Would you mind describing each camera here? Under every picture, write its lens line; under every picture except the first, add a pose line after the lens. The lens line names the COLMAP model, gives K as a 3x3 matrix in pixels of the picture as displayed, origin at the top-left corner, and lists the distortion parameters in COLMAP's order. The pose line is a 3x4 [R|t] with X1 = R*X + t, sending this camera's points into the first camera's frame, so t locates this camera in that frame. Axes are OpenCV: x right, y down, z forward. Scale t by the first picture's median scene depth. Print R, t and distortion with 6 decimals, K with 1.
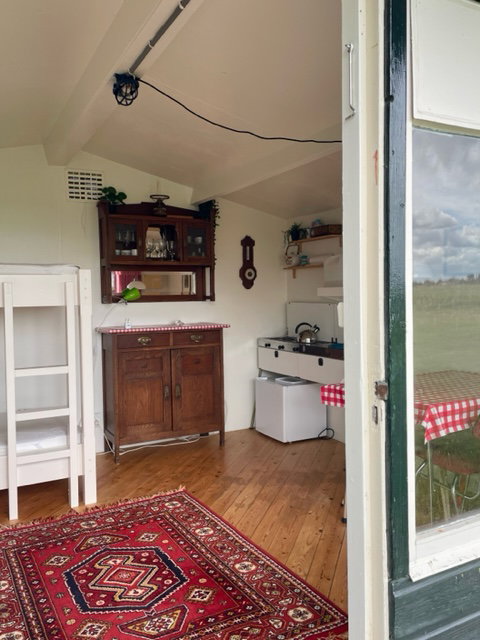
lens RADIAL K [[487.4, 0, 240.0], [0, 487.4, 320.0], [0, 0, 1]] dist [0.083517, -0.000890]
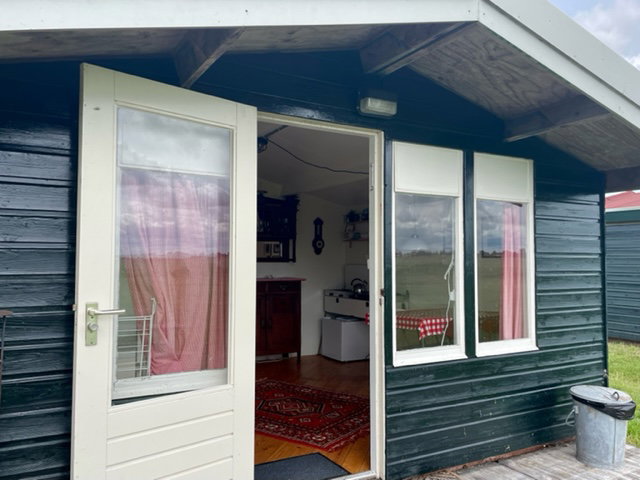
lens RADIAL K [[487.4, 0, 320.0], [0, 487.4, 240.0], [0, 0, 1]] dist [0.083517, -0.000890]
pose [[0.998598, 0.022373, 0.047977, -0.051353], [-0.017656, 0.995168, -0.096582, 0.034156], [-0.049906, 0.095600, 0.994168, -0.457379]]
